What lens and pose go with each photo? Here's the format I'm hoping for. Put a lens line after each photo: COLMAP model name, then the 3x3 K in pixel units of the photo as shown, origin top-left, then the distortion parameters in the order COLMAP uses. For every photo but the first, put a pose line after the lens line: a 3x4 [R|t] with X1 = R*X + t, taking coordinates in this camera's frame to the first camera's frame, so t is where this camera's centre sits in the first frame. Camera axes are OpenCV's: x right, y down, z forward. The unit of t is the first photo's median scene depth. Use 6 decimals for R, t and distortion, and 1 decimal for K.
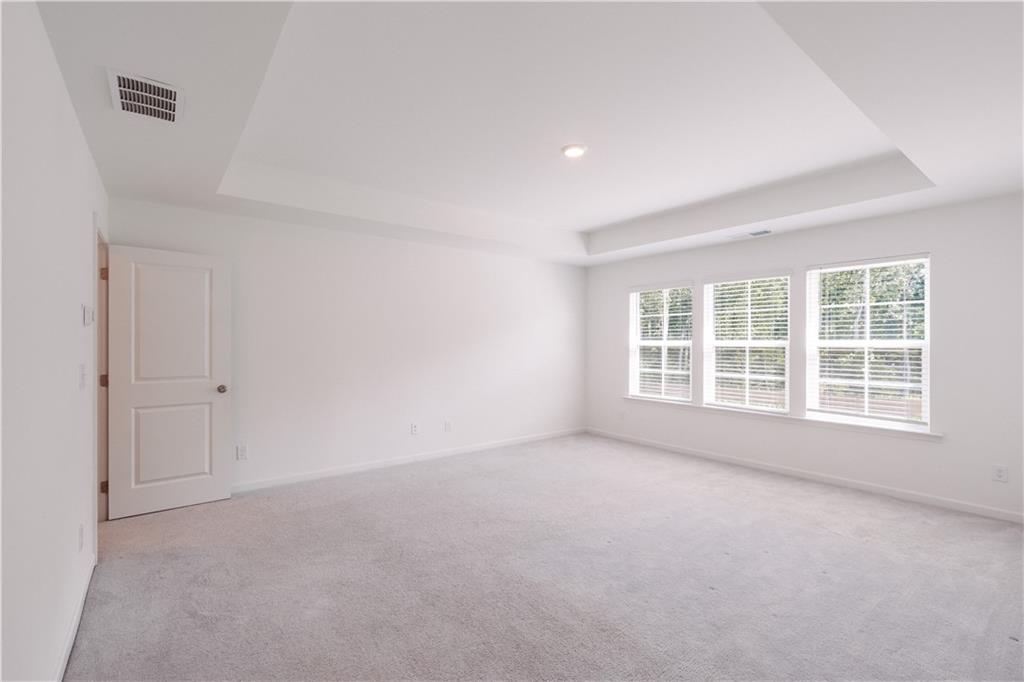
lens RADIAL K [[441.7, 0, 512.0], [0, 441.7, 341.0], [0, 0, 1]] dist [0.001430, 0.000191]
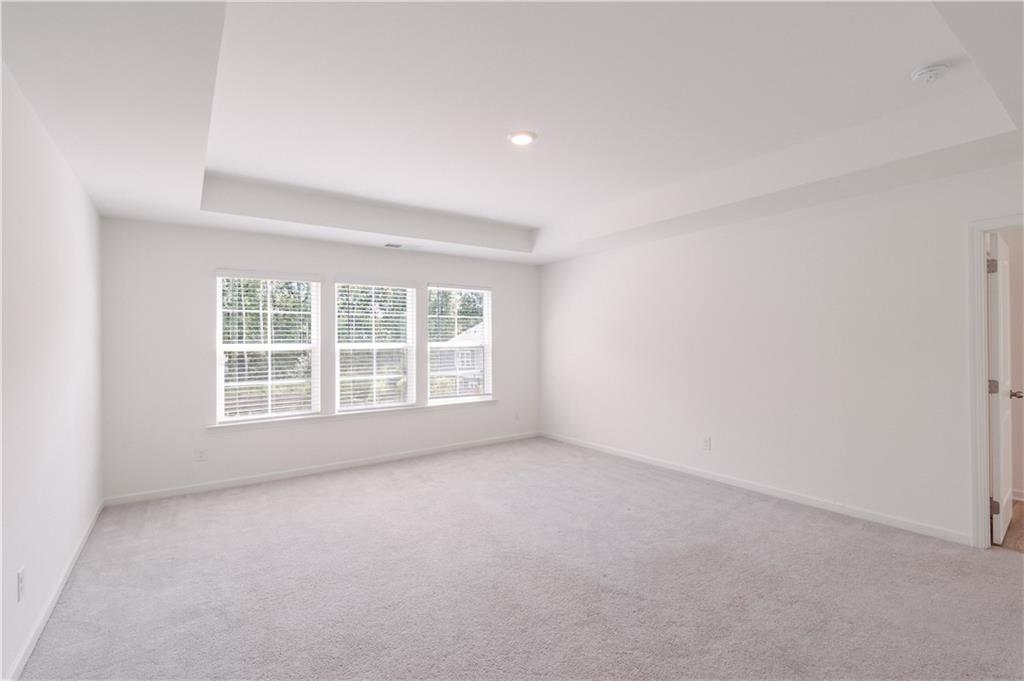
lens RADIAL K [[441.7, 0, 512.0], [0, 441.7, 340.5], [0, 0, 1]] dist [0.001430, 0.000191]
pose [[0.067780, 0.004775, 0.997689, -0.419325], [0.009031, 0.999945, -0.005399, 0.000827], [-0.997659, 0.009376, 0.067733, 0.512260]]
